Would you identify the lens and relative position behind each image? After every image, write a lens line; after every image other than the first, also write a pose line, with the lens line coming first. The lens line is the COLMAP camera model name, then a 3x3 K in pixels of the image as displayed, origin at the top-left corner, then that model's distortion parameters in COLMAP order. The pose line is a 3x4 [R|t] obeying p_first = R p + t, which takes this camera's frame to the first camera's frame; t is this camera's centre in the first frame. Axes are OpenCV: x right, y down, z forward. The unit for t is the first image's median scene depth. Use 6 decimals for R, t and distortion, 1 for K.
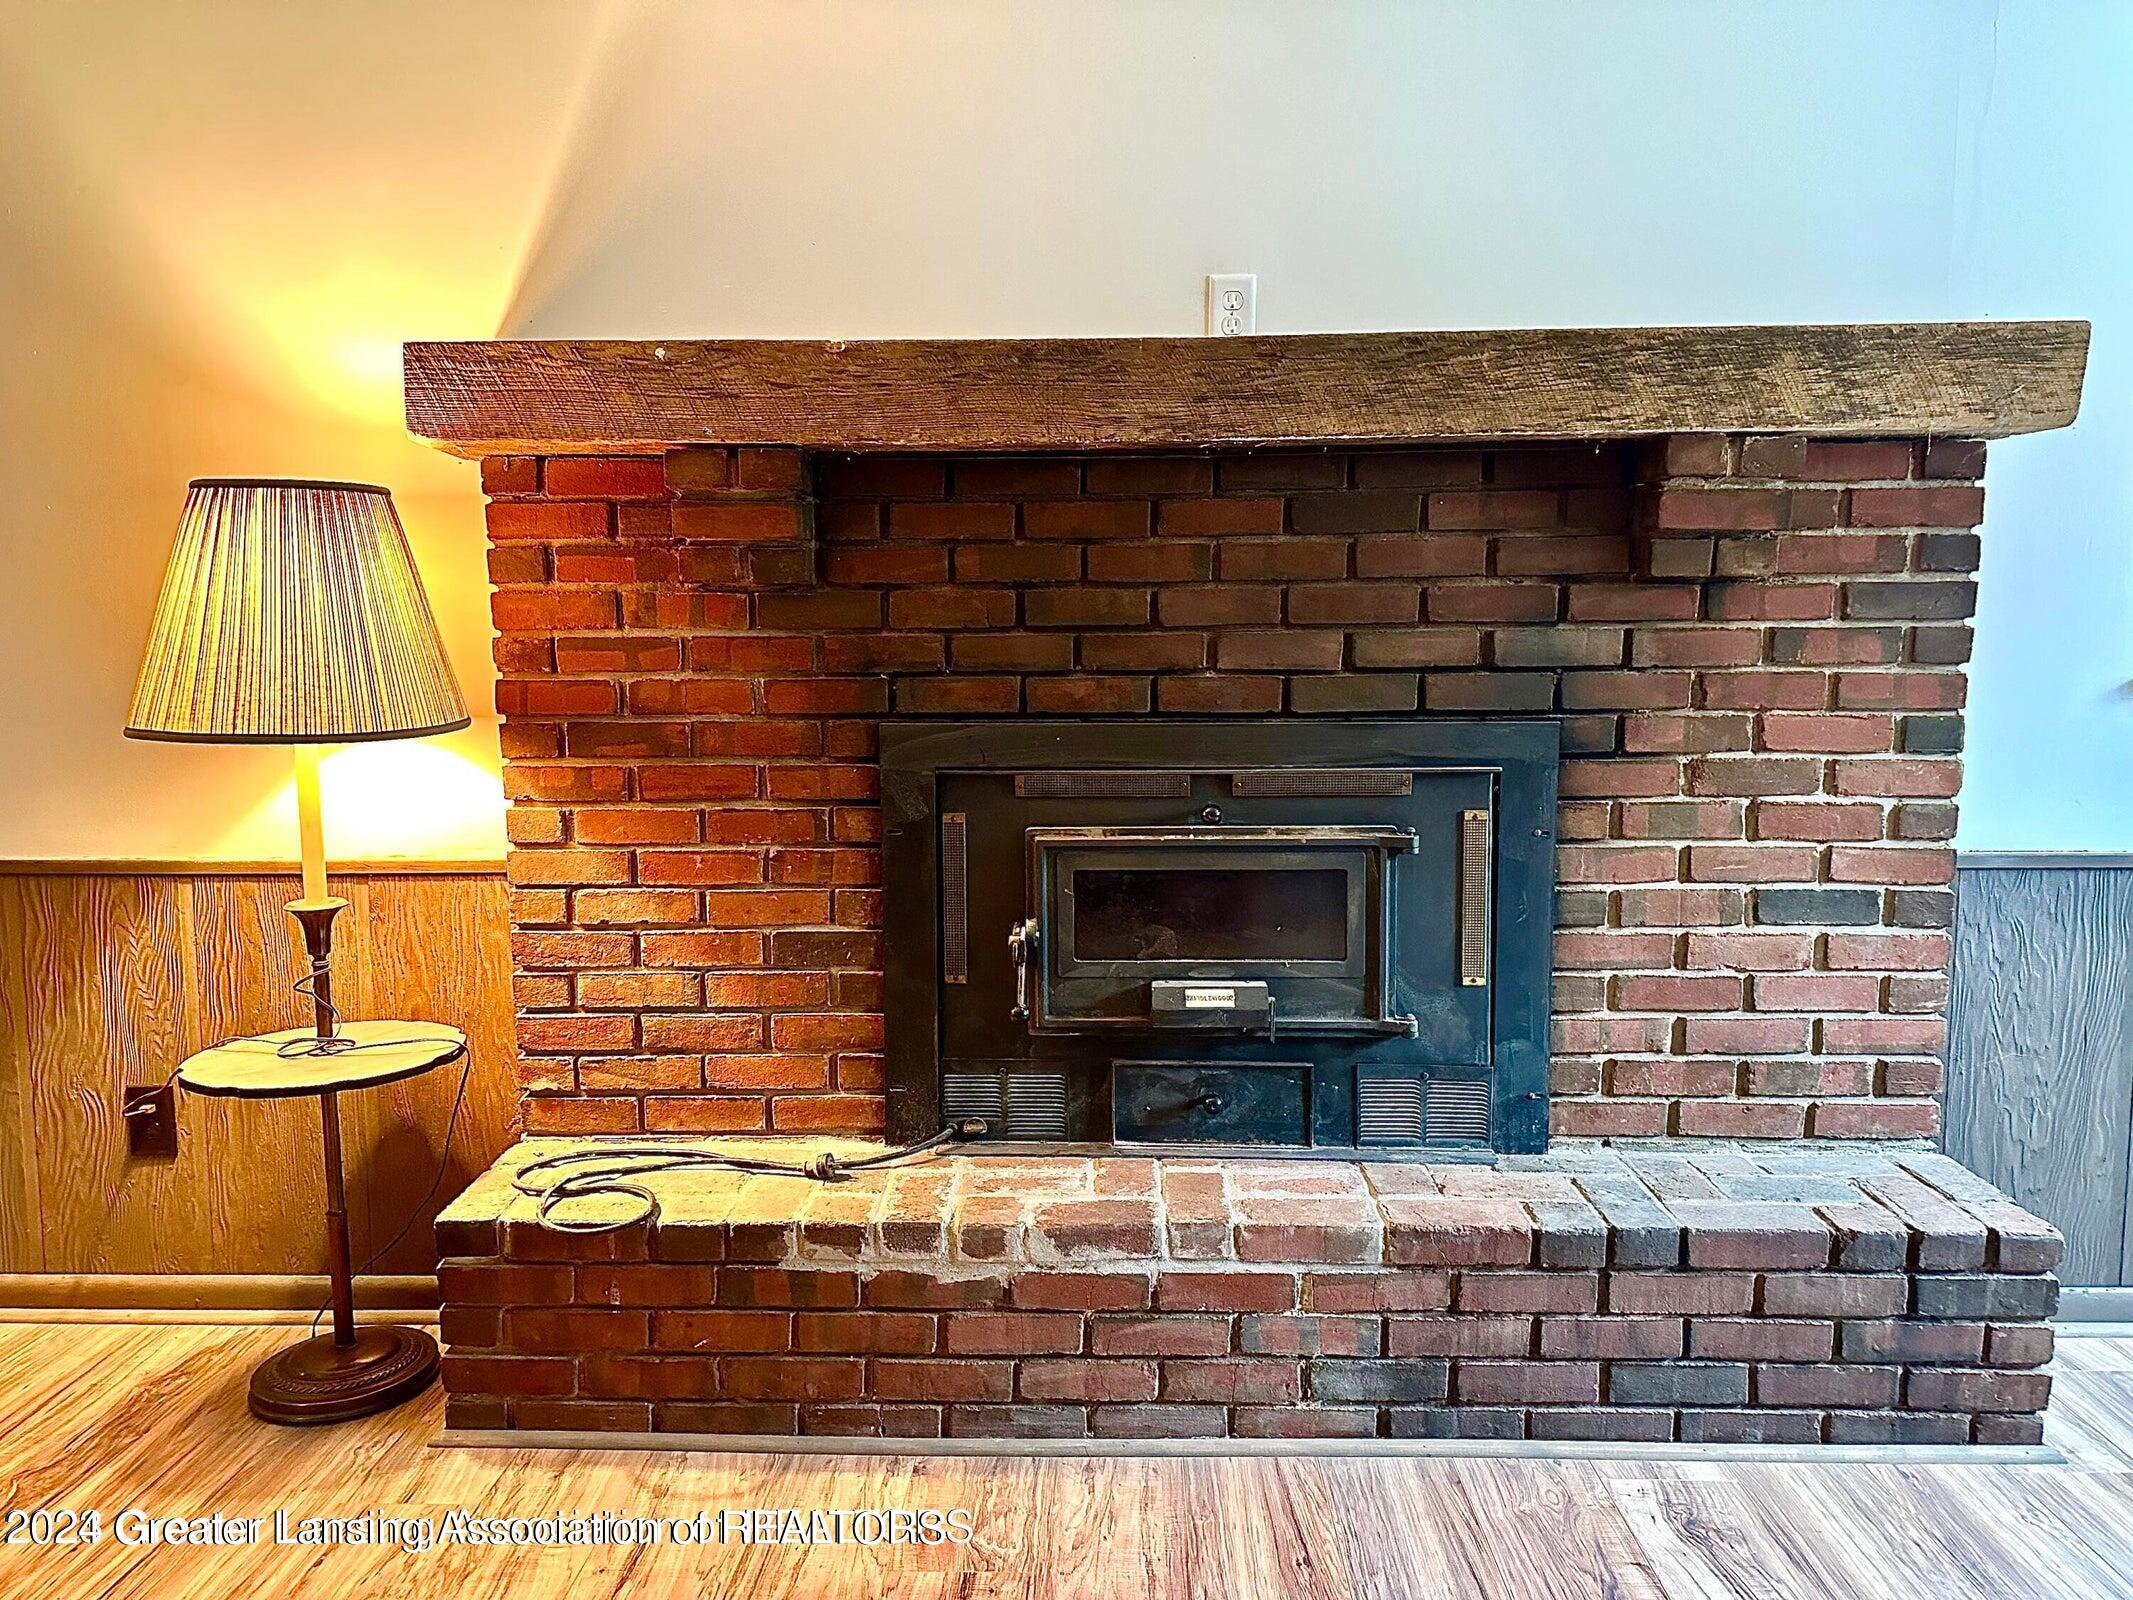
lens RADIAL K [[1491.8, 0, 1066.5], [0, 1491.8, 800.0], [0, 0, 1]] dist [0.061822, -0.086306]
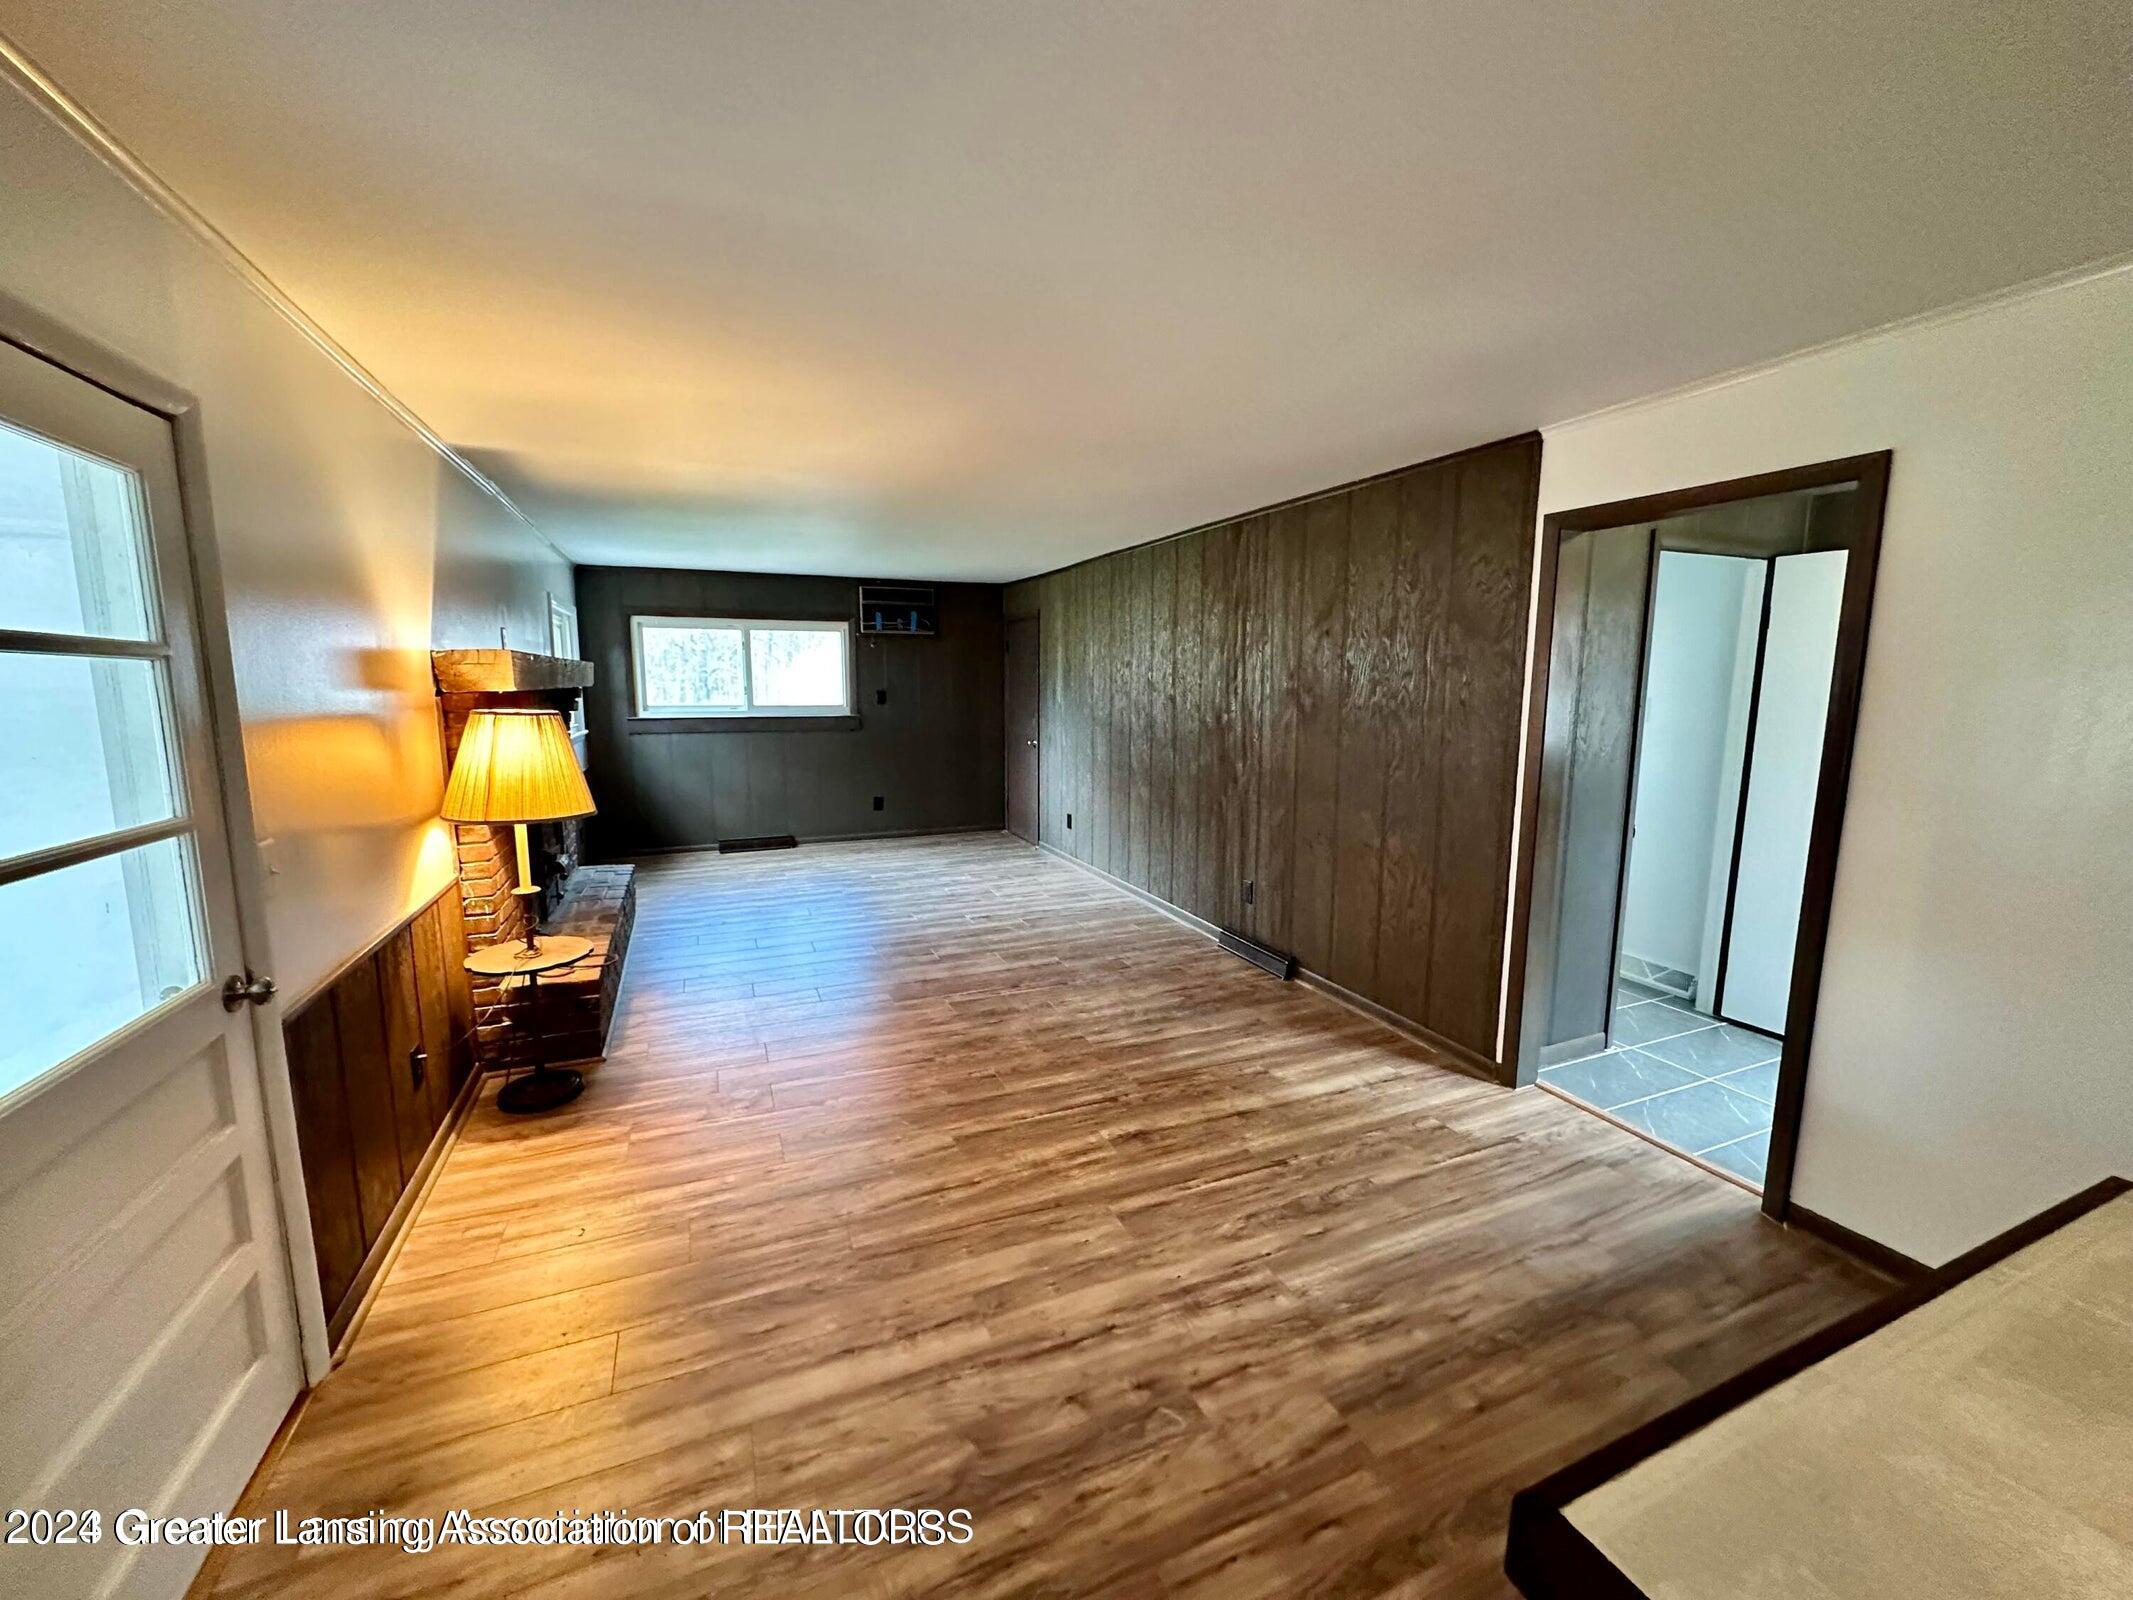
lens RADIAL K [[858.8, 0, 1066.5], [0, 858.8, 800.0], [0, 0, 1]] dist [0.000124, 0.000005]
pose [[-0.423804, -0.124997, 0.897088, -1.994956], [0.088315, 0.980010, 0.178273, -0.225668], [-0.901438, 0.154779, -0.404293, 0.767178]]
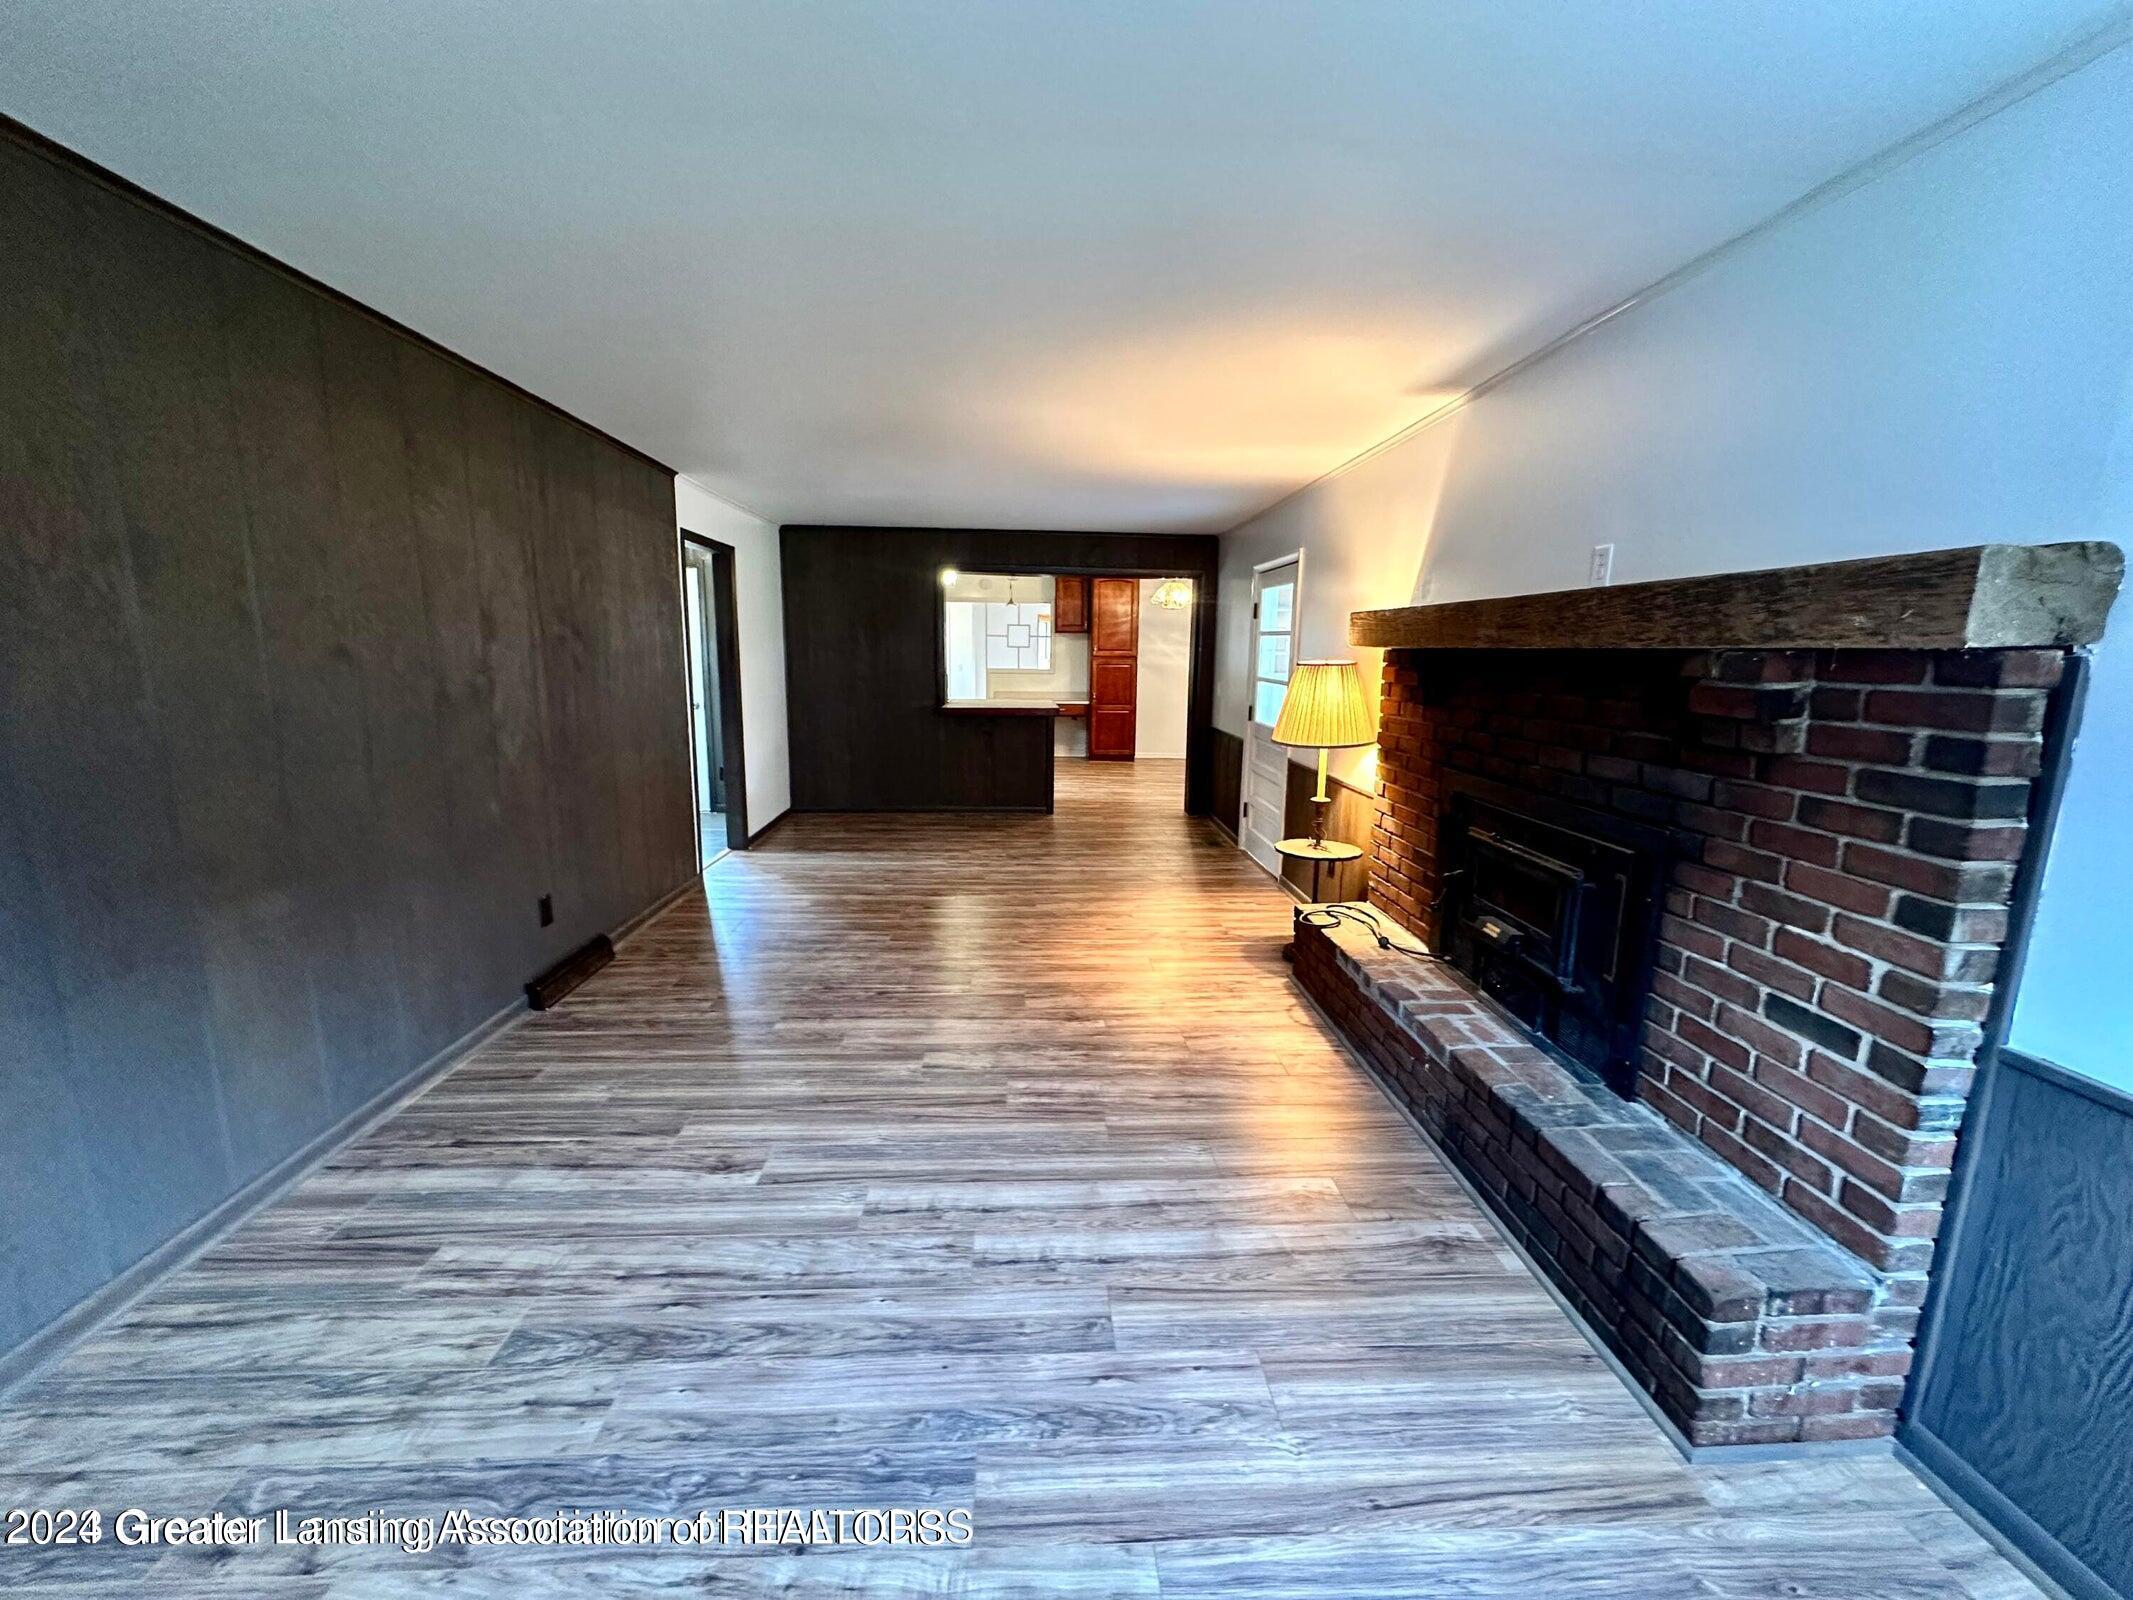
lens RADIAL K [[858.8, 0, 1066.5], [0, 858.8, 800.0], [0, 0, 1]] dist [0.000124, 0.000005]
pose [[0.085792, 0.182765, -0.979406, 1.137825], [-0.117414, 0.978035, 0.172224, -0.164253], [0.989370, 0.100220, 0.105367, 0.316252]]
